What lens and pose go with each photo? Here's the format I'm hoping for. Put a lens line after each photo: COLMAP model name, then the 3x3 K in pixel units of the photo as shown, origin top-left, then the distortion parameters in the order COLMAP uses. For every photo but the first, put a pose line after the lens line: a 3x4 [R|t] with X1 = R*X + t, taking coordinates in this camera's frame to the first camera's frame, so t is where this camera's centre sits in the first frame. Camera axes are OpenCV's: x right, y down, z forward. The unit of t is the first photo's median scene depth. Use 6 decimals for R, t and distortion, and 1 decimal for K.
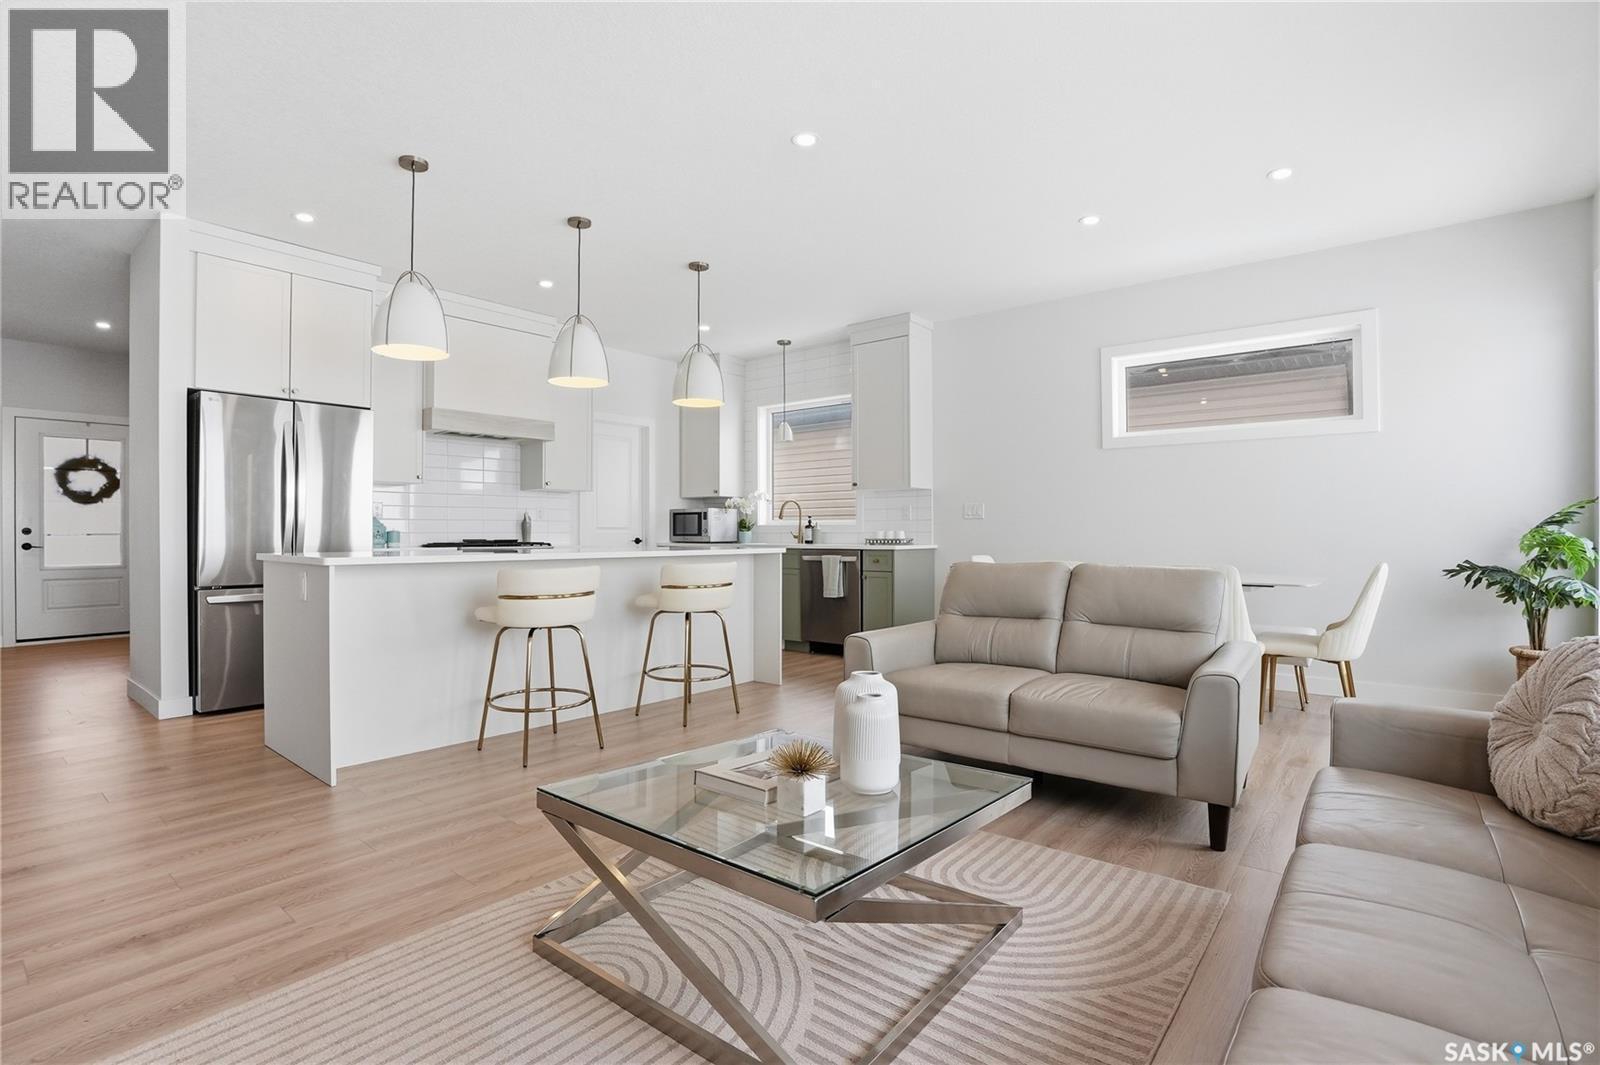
lens RADIAL K [[744.5, 0, 800.0], [0, 744.5, 532.5], [0, 0, 1]] dist [-0.040404, 0.000817]
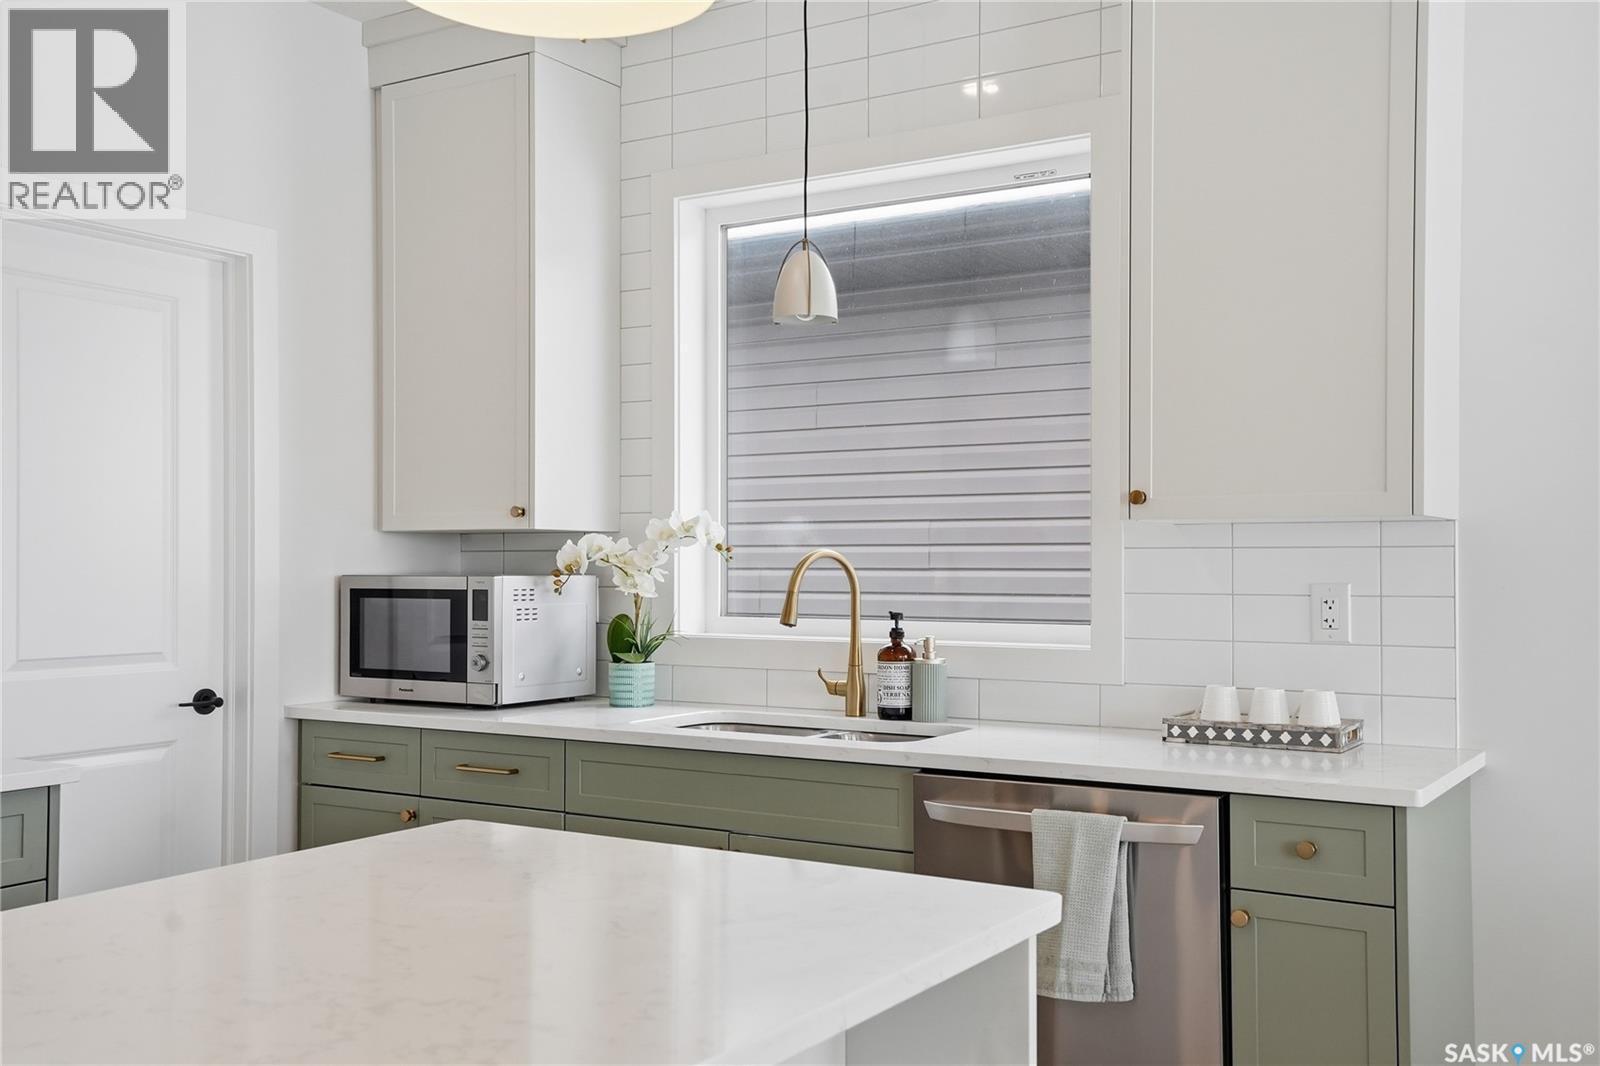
lens RADIAL K [[1529.6, 0, 797.8], [0, 1529.6, 557.5], [0, 0, 1]] dist [0.069627, 0.011653]
pose [[0.991969, 0.004291, 0.126410, -0.084659], [-0.003836, 0.999985, -0.003837, -0.037261], [-0.126424, 0.003321, 0.991971, 0.450550]]
